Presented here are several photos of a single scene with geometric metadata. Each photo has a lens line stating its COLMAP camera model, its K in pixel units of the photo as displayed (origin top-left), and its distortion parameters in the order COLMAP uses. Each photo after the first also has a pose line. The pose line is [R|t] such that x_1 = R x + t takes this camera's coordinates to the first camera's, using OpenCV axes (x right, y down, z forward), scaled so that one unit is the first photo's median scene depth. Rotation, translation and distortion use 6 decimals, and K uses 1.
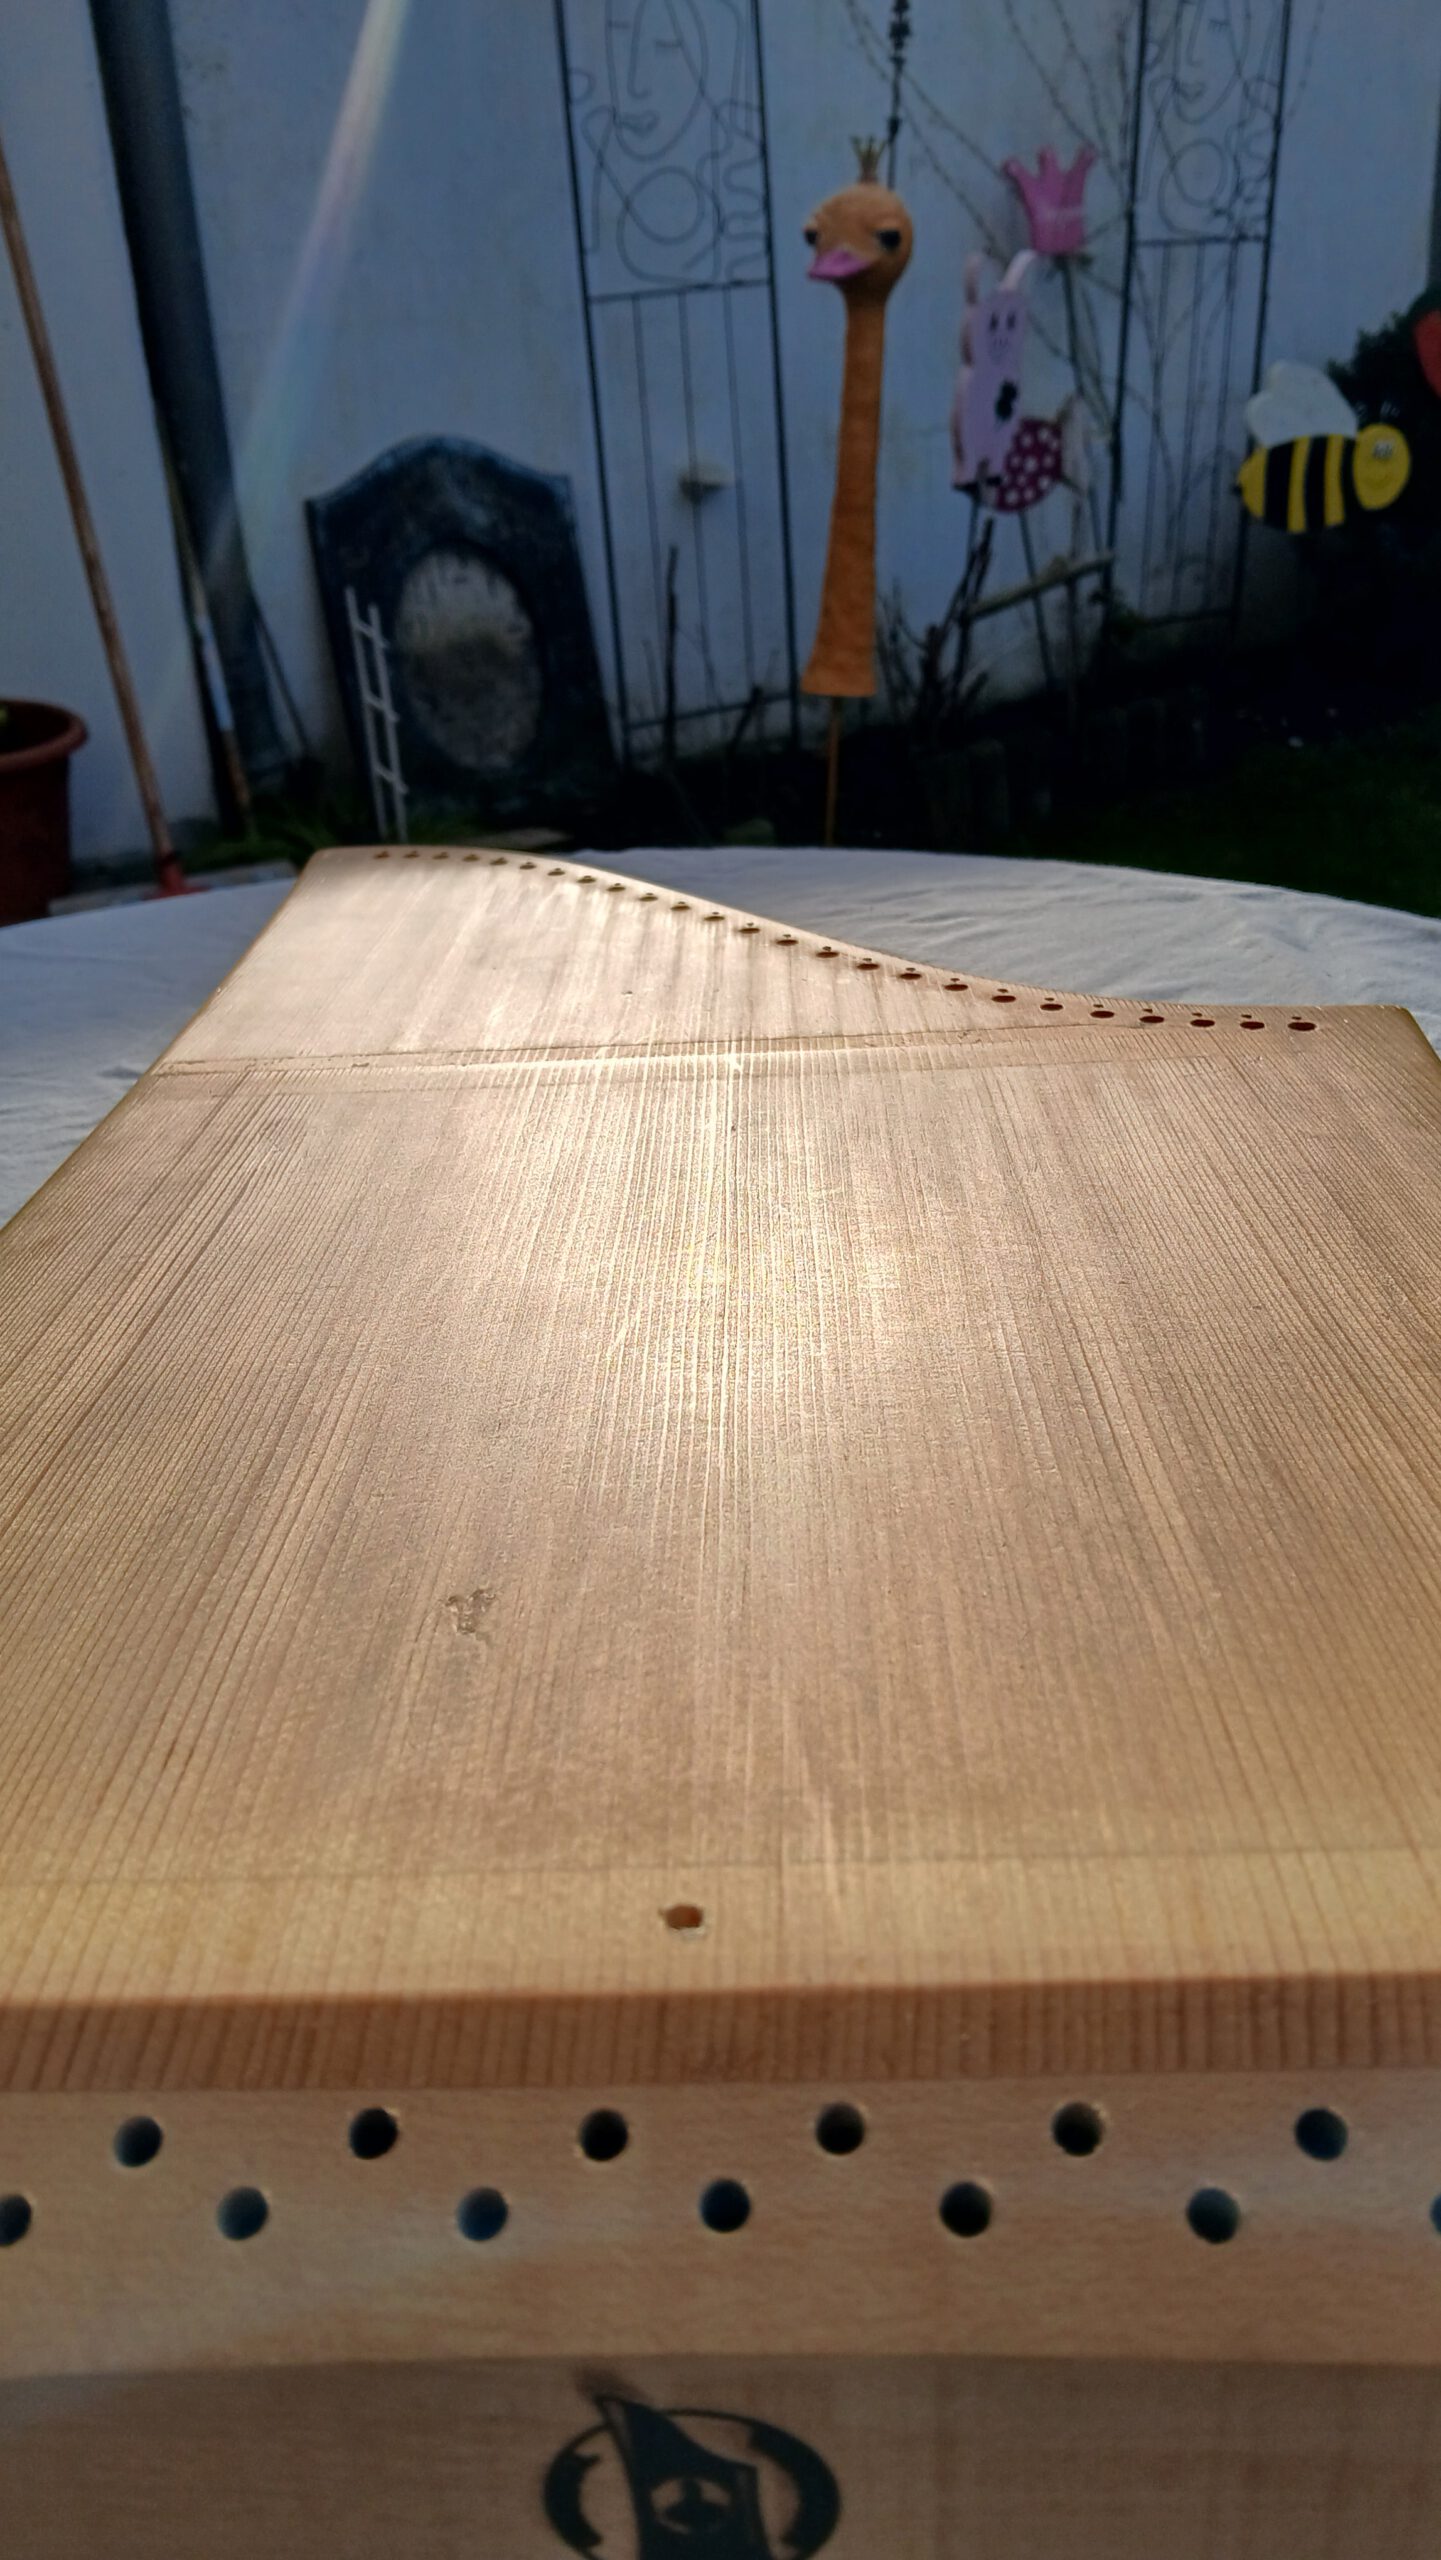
lens RADIAL K [[2017.0, 0, 775.2], [0, 2017.0, 1279.4], [0, 0, 1]] dist [0.099534, -0.255925]
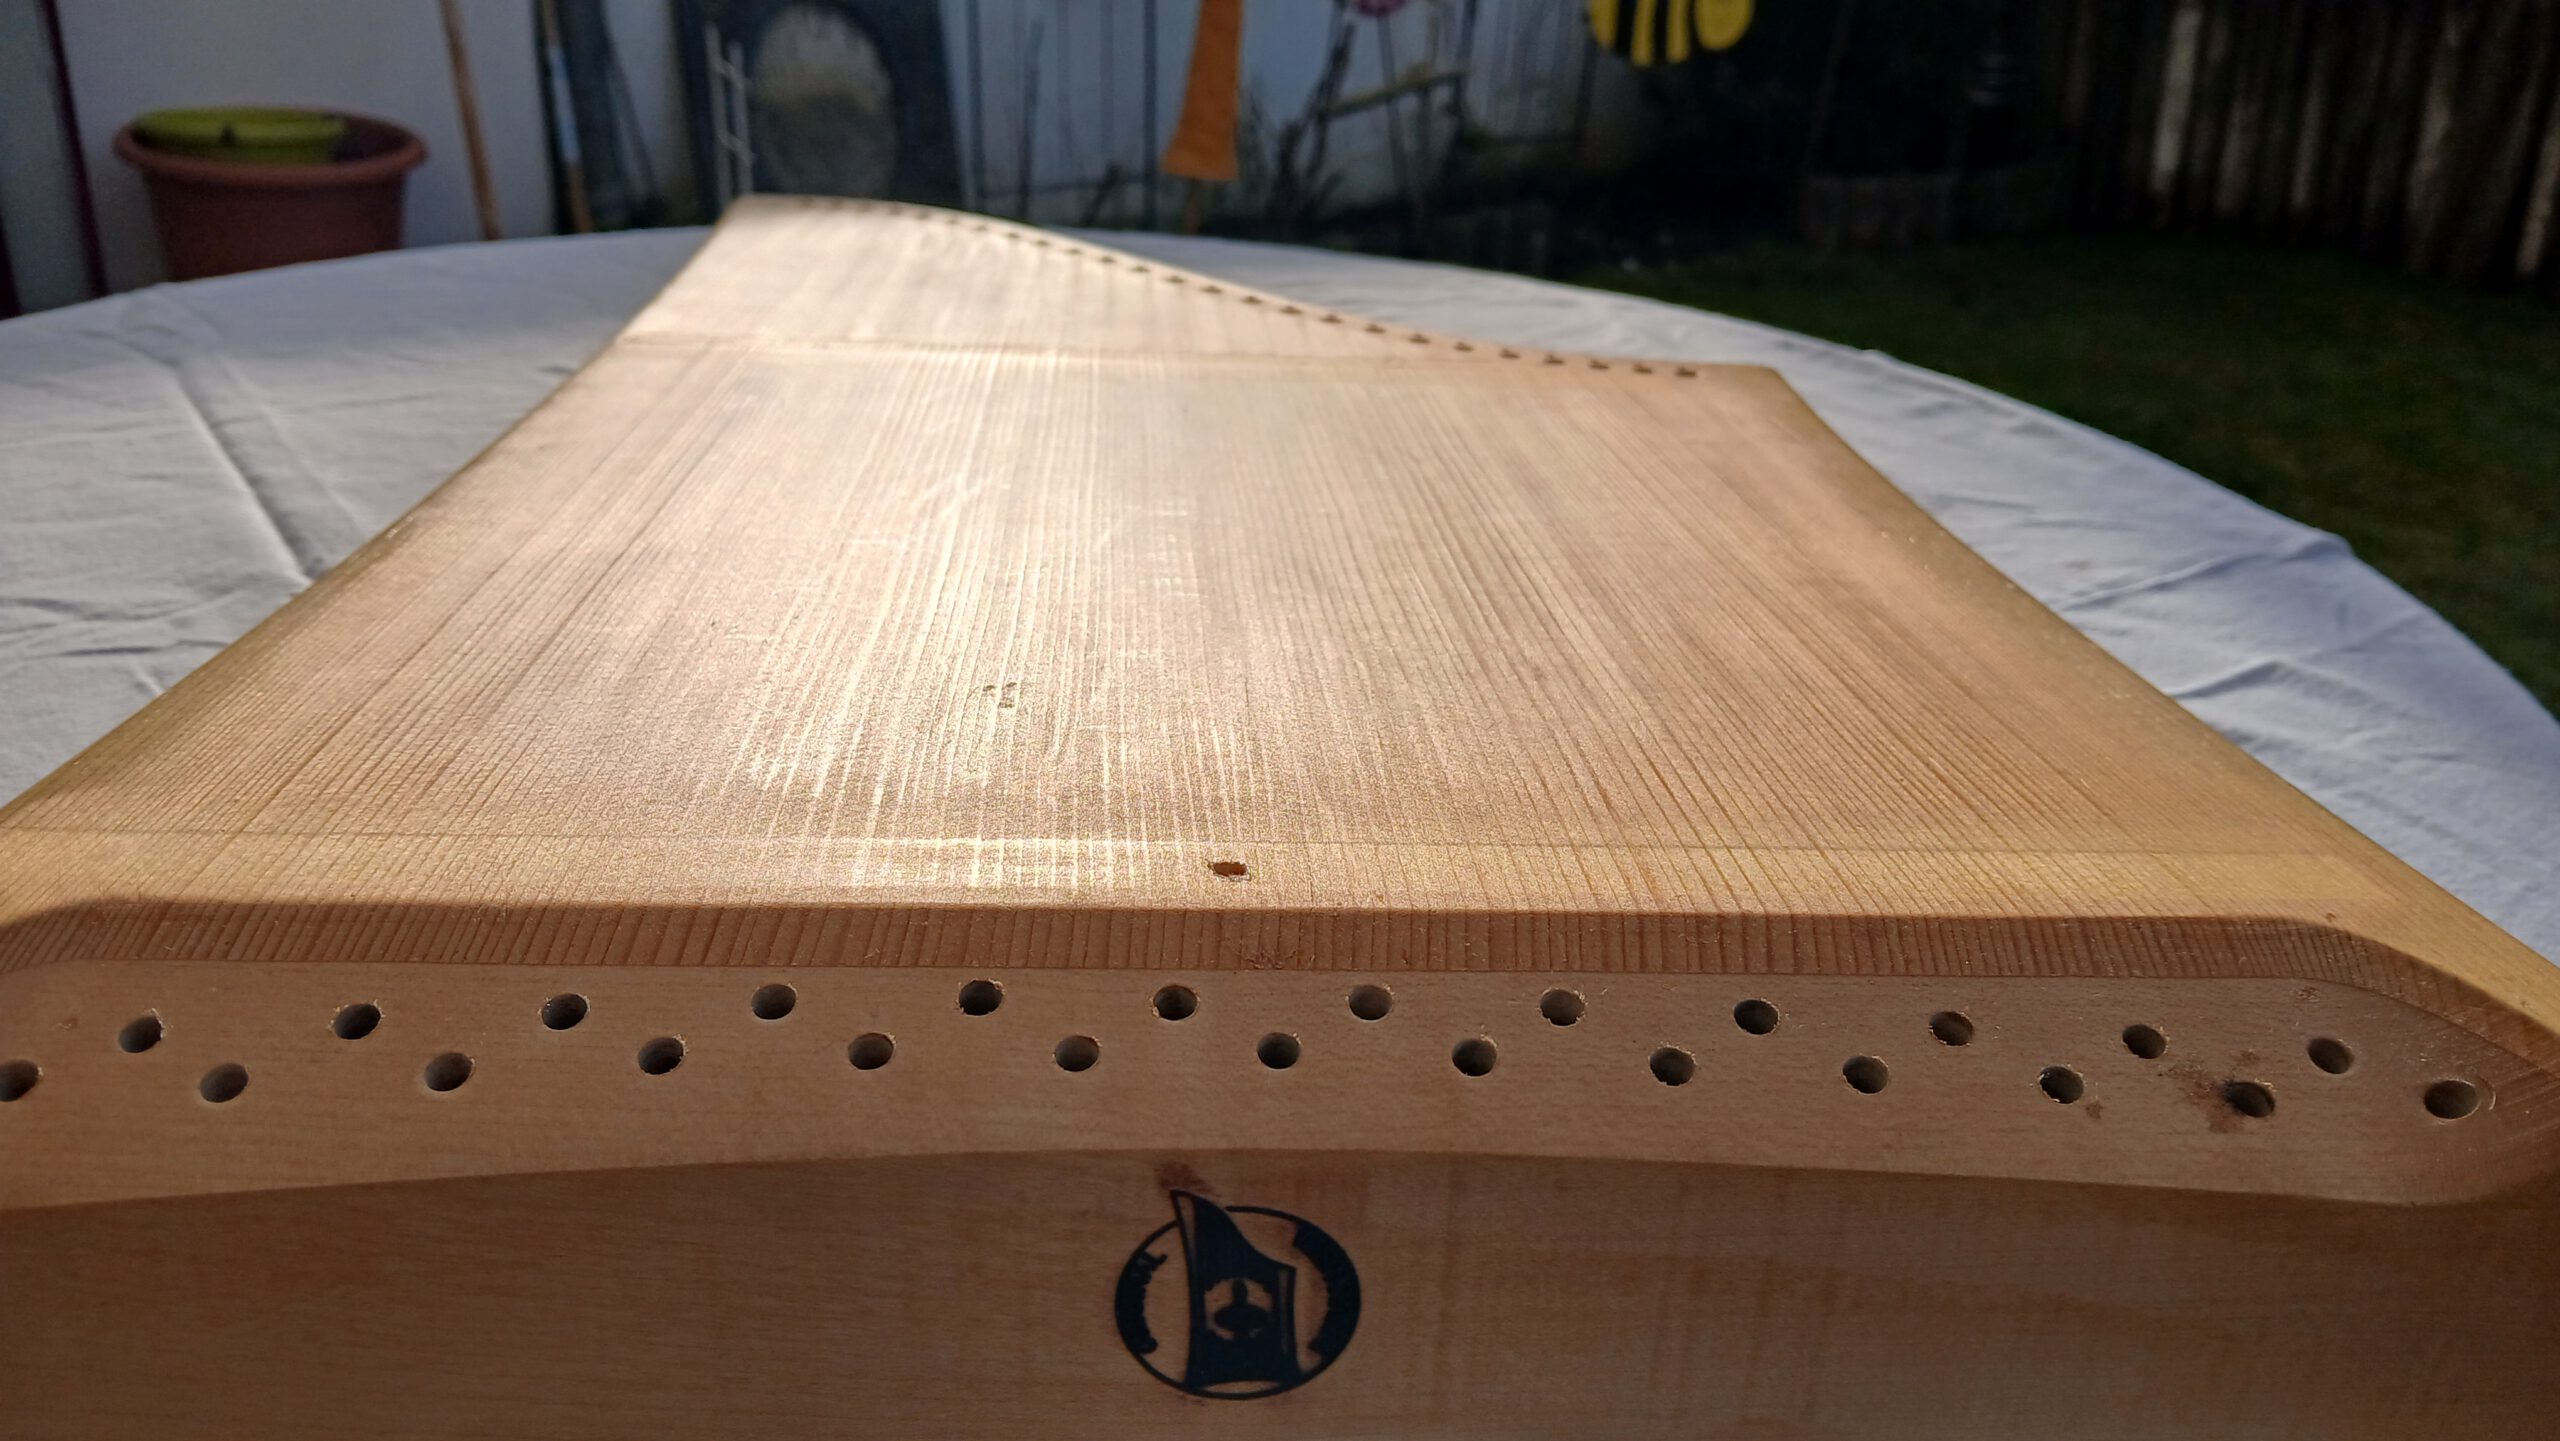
lens RADIAL K [[2033.5, 0, 1313.9], [0, 2033.5, 725.5], [0, 0, 1]] dist [0.102680, -0.277396]
pose [[0.992499, 0.051616, 0.110826, -0.139167], [-0.047862, 0.998195, -0.036266, 0.284188], [-0.112498, 0.030690, 0.993178, -0.206175]]
